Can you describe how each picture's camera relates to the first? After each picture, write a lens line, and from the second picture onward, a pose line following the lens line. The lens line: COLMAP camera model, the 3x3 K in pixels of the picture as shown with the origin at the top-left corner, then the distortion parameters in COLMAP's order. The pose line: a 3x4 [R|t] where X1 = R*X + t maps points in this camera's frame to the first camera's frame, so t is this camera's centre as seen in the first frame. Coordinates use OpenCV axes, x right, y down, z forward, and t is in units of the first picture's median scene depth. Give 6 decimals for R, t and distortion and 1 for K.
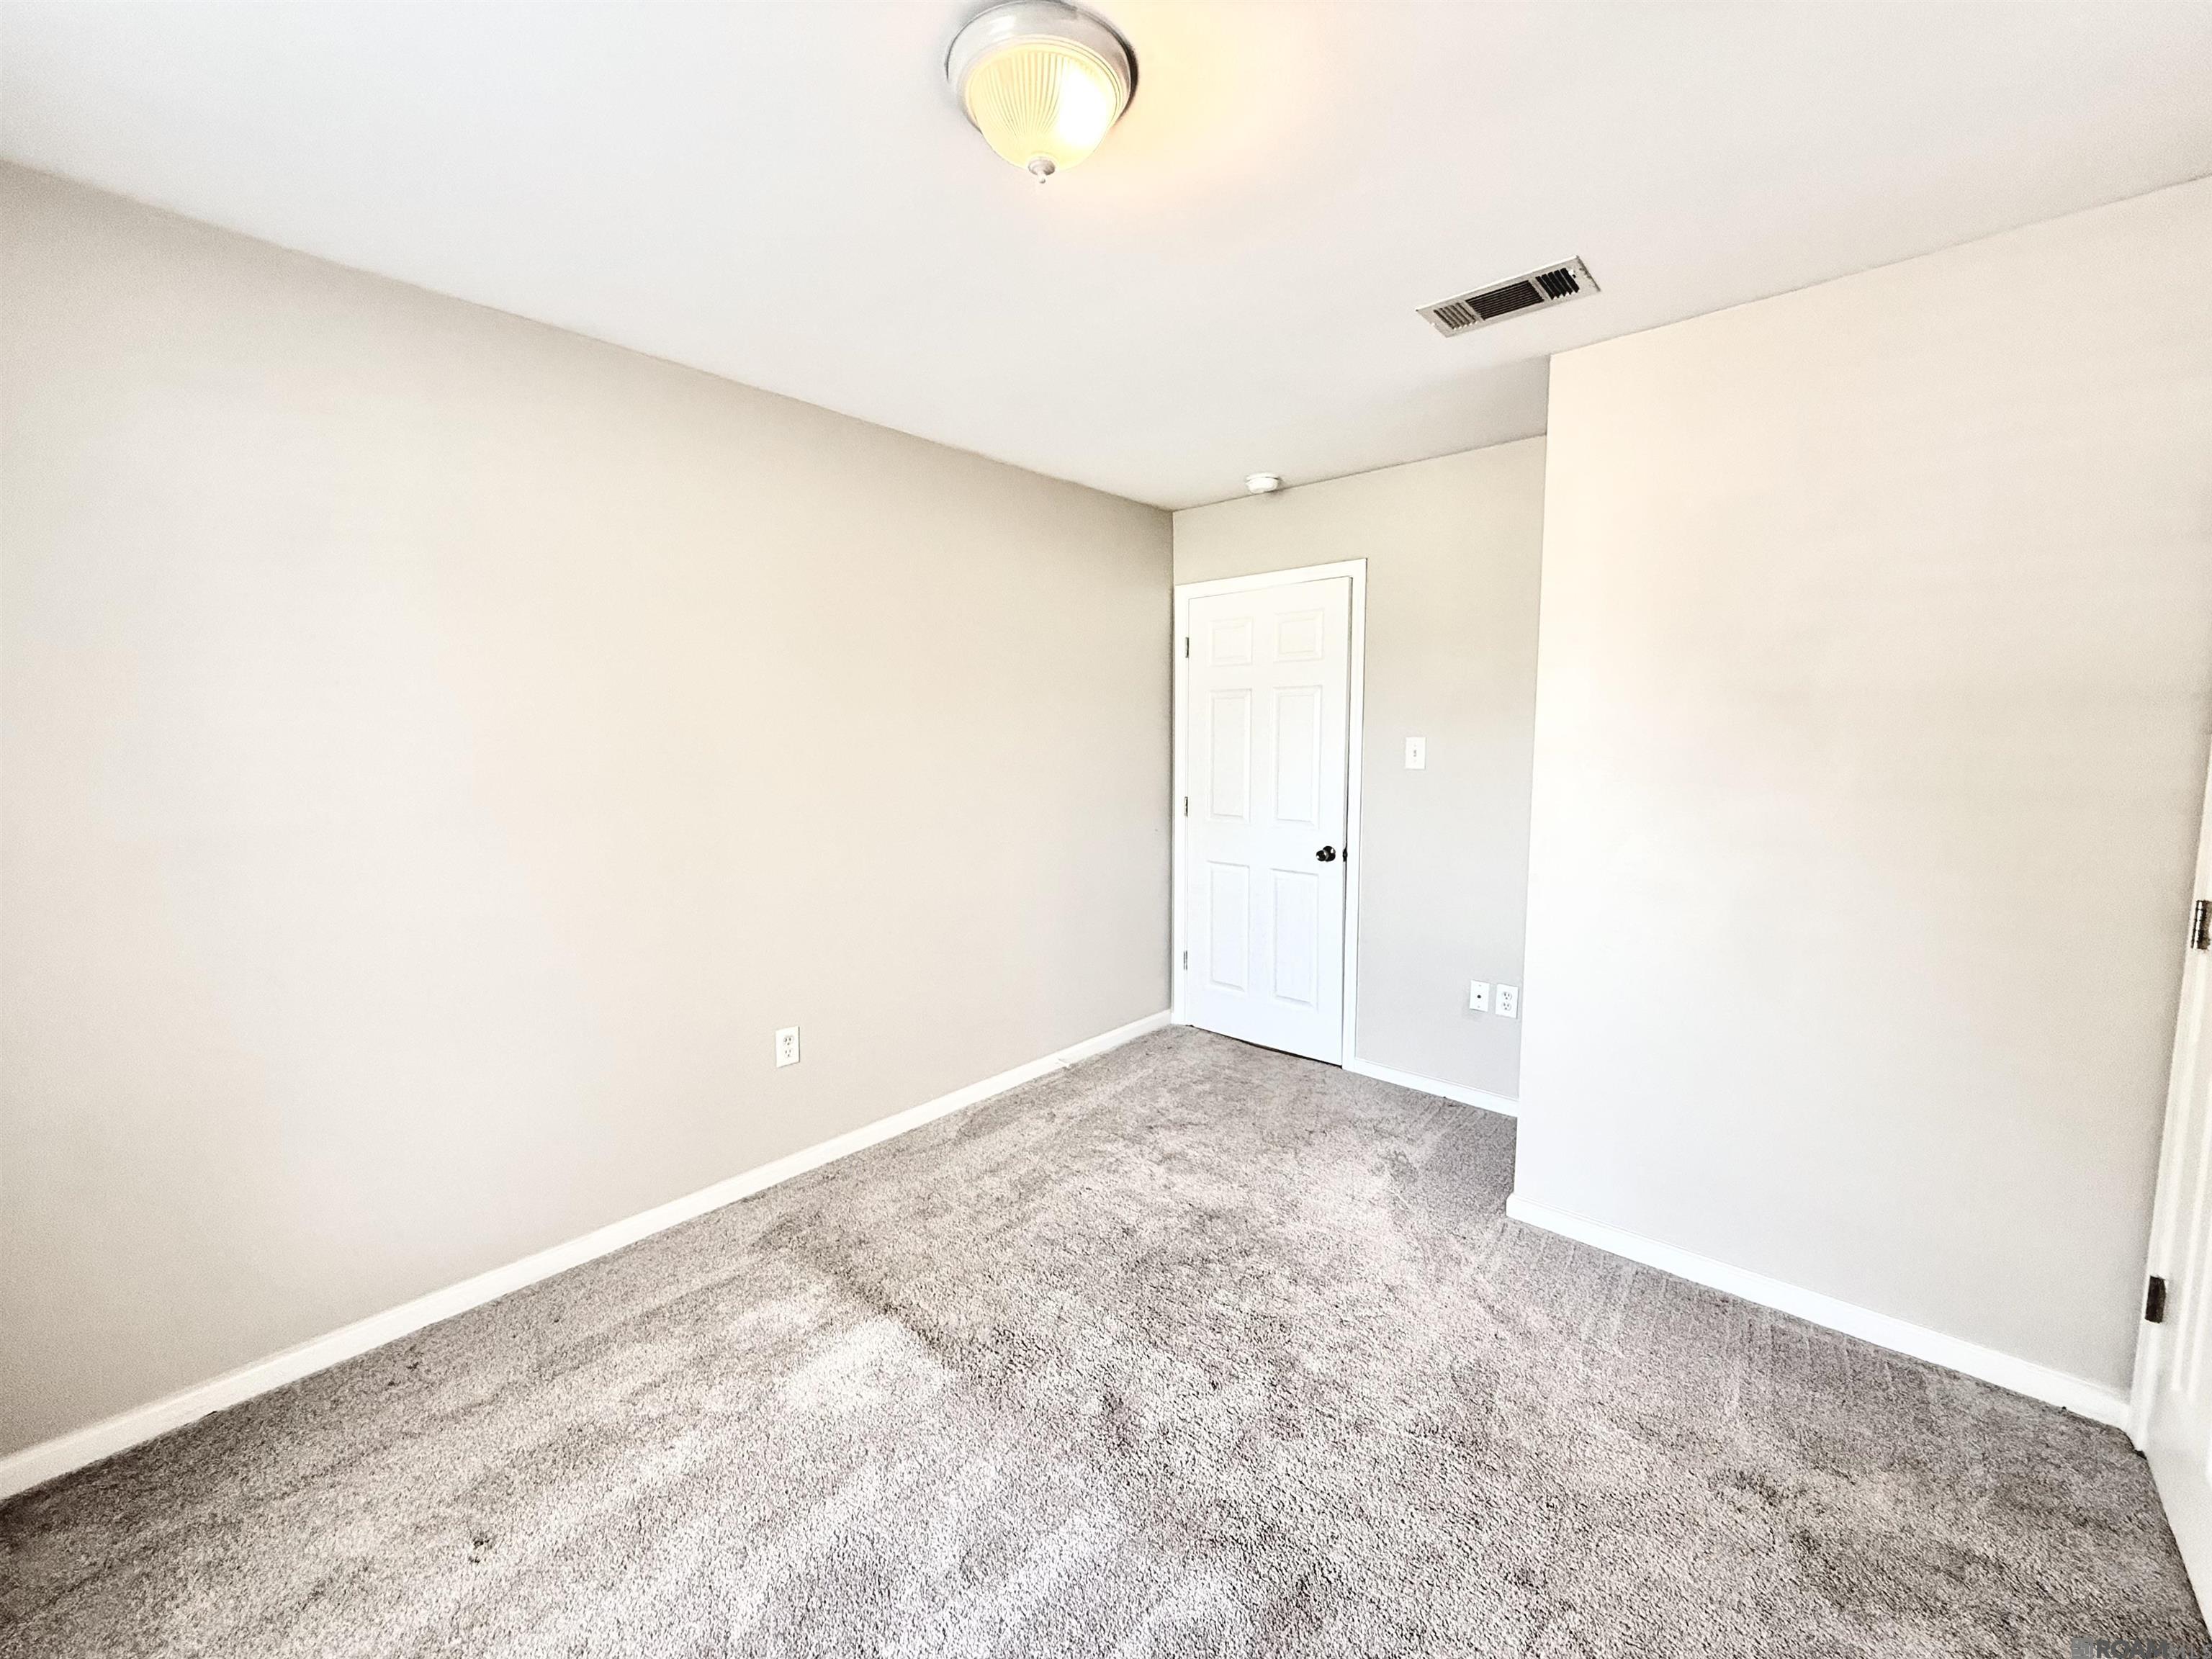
lens RADIAL K [[881.7, 0, 1100.5], [0, 881.7, 821.3], [0, 0, 1]] dist [0.002166, -0.000517]
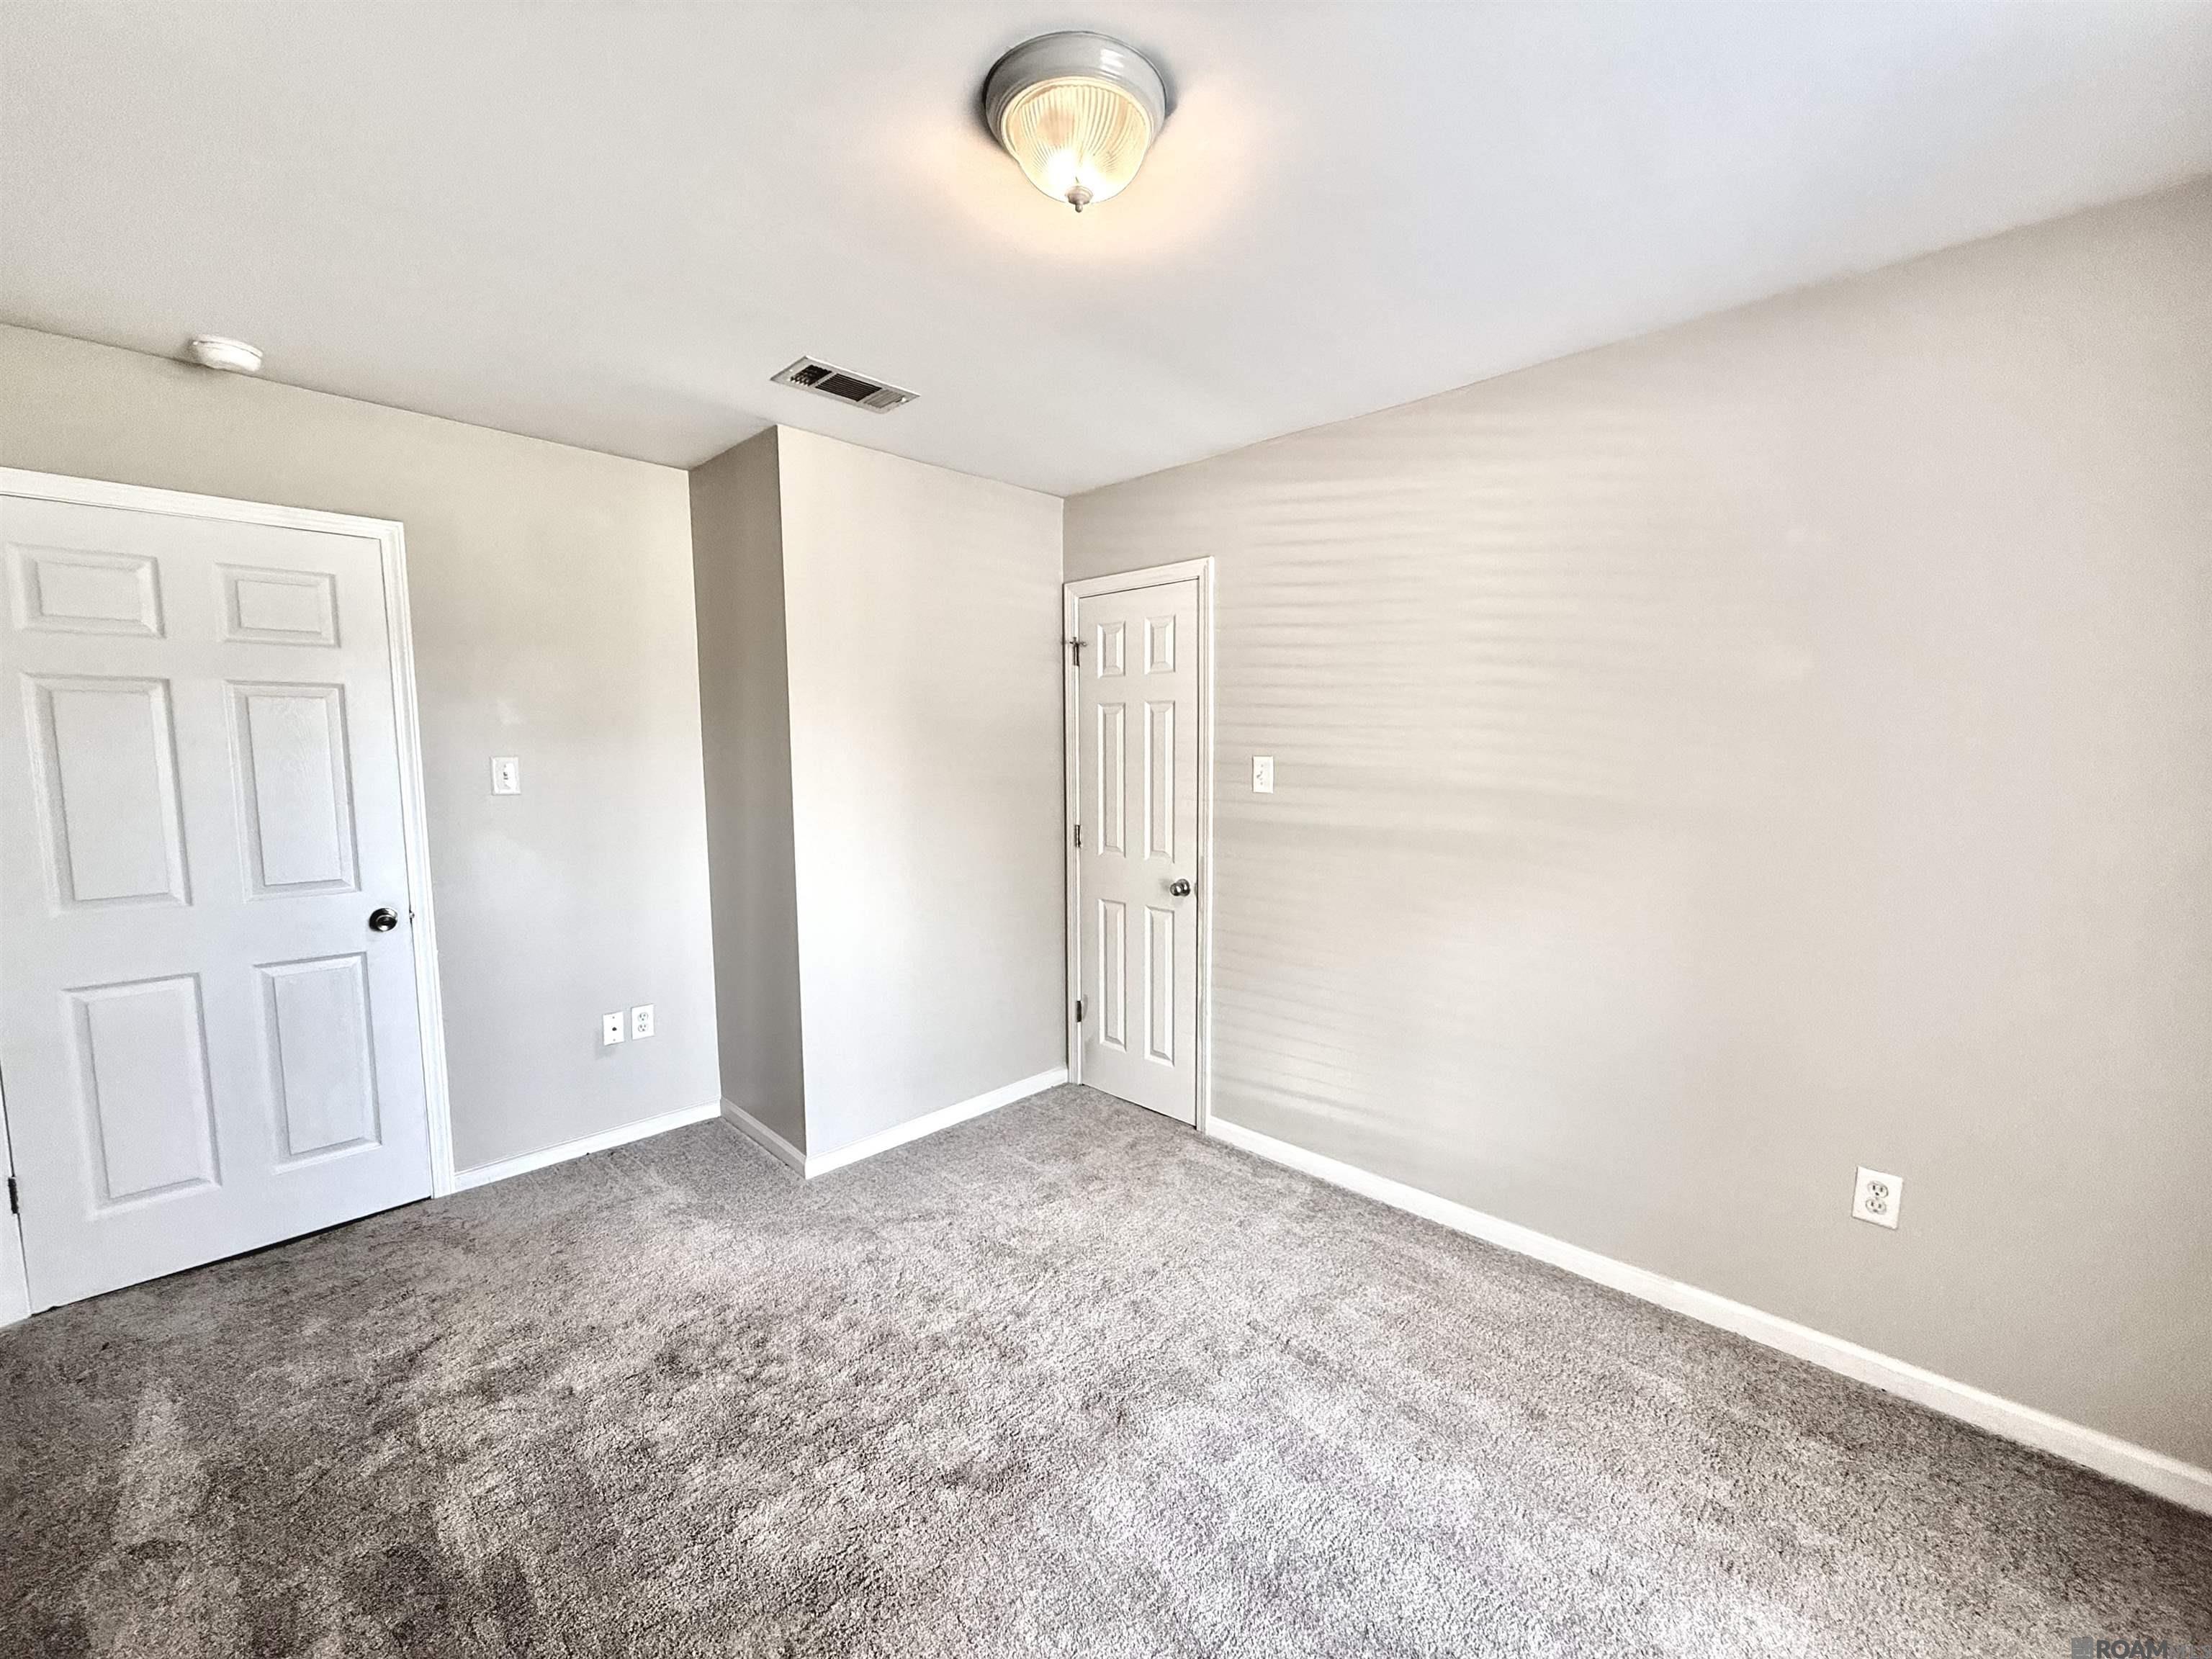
lens RADIAL K [[881.7, 0, 1092.2], [0, 881.7, 826.9], [0, 0, 1]] dist [0.002166, -0.000517]
pose [[0.041630, -0.087851, 0.995263, -0.536003], [0.100060, 0.991486, 0.083332, -0.050079], [-0.994110, 0.096116, 0.050066, 0.475512]]
